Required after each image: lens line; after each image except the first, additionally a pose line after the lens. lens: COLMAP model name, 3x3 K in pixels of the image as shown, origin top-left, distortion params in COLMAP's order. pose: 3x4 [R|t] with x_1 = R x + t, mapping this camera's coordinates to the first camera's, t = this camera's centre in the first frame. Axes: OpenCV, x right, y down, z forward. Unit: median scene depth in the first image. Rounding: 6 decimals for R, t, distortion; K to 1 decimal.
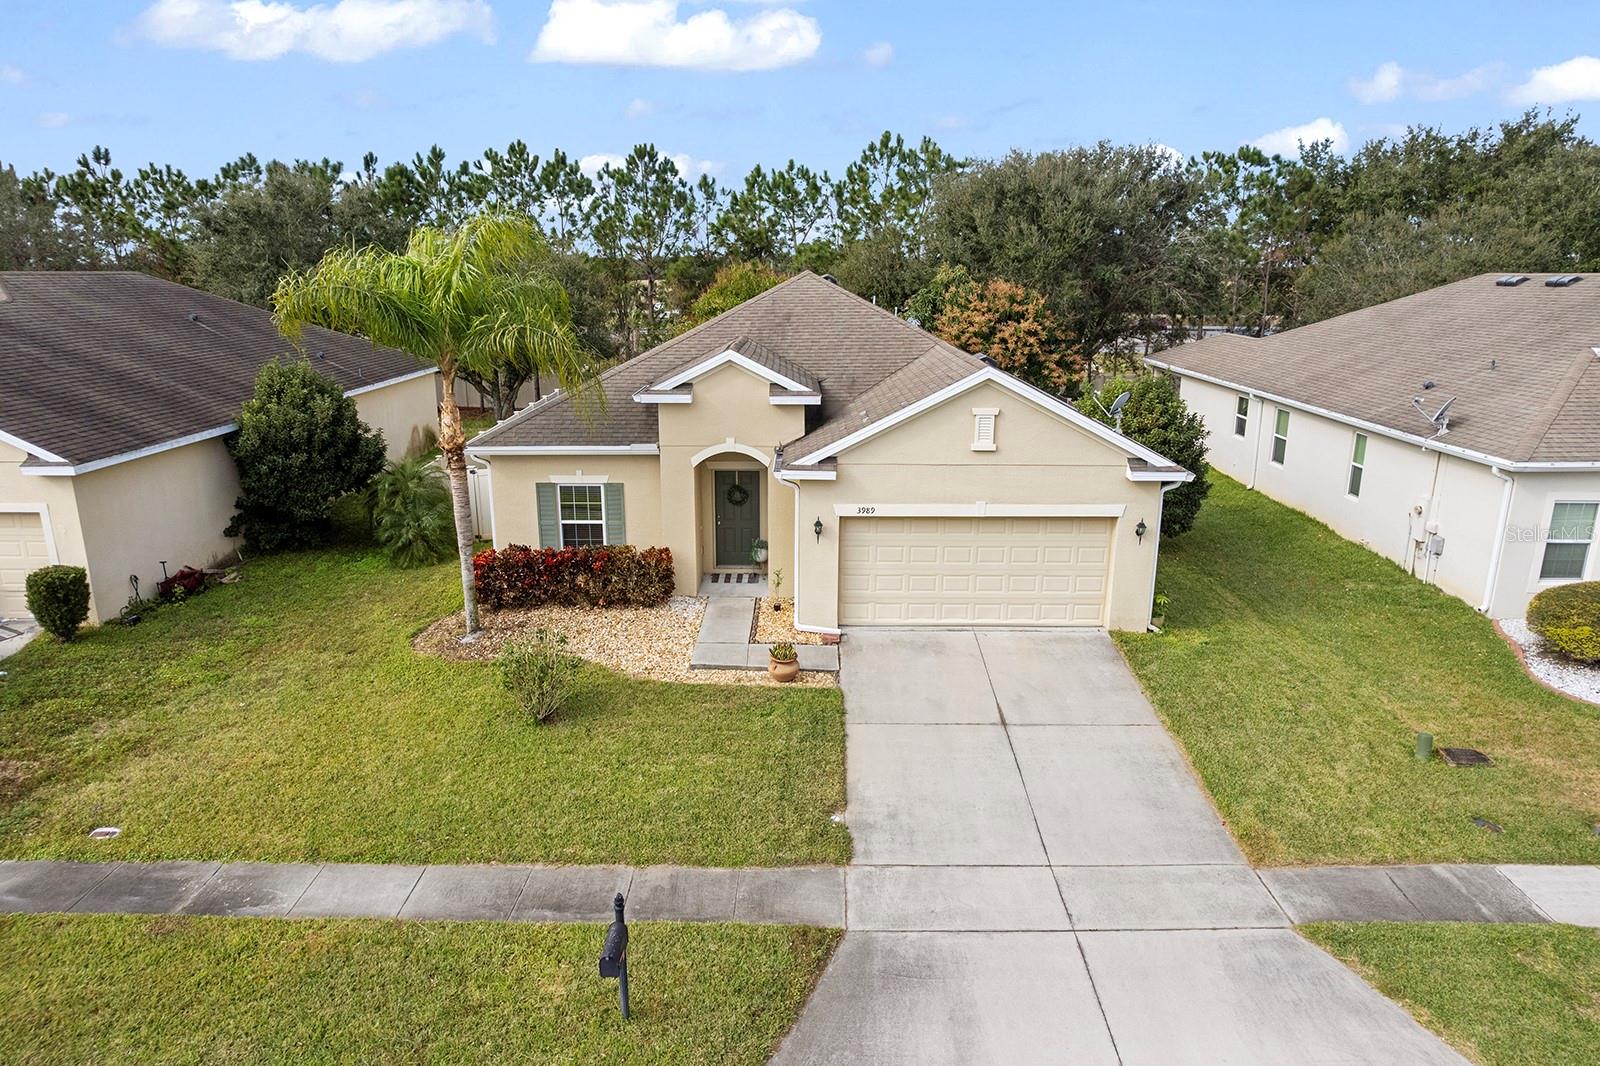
lens RADIAL K [[1028.5, 0, 800.0], [0, 1028.5, 533.0], [0, 0, 1]] dist [-0.066744, 0.051801]
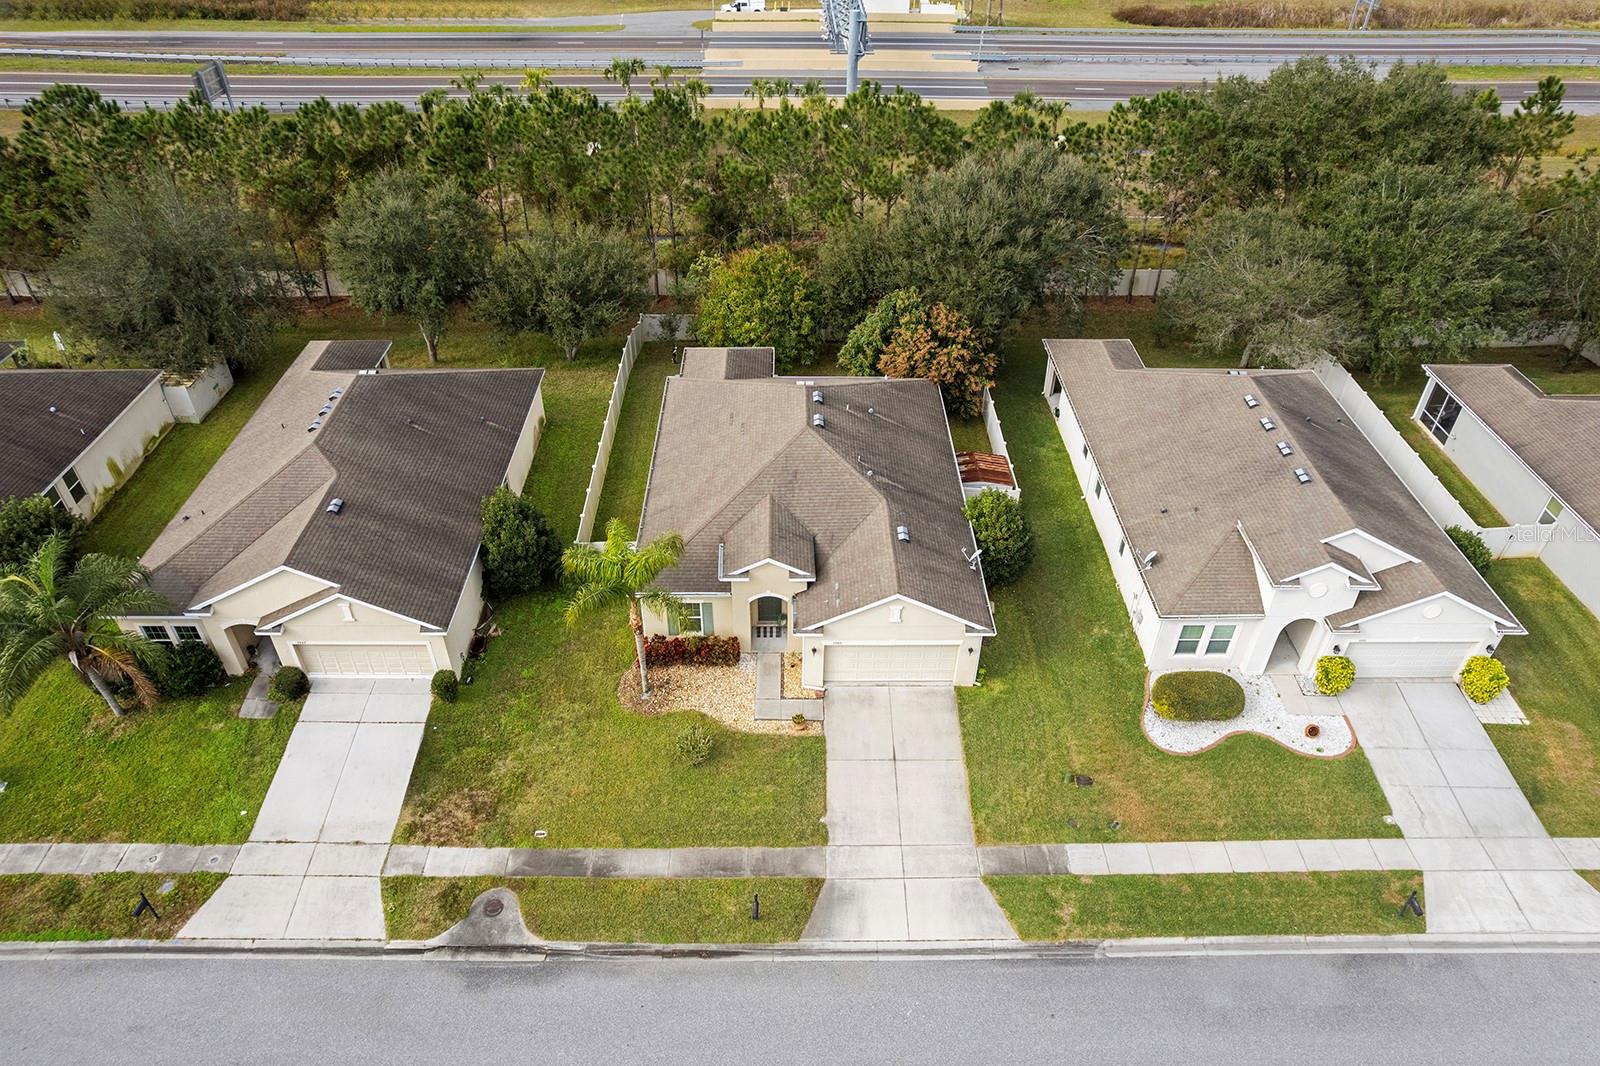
lens RADIAL K [[1028.5, 0, 800.0], [0, 1028.5, 533.0], [0, 0, 1]] dist [-0.066744, 0.051801]
pose [[0.999820, -0.006121, 0.017934, -0.042263], [-0.001309, 0.921828, 0.387596, -0.941594], [-0.018904, -0.387550, 0.921655, -0.742698]]
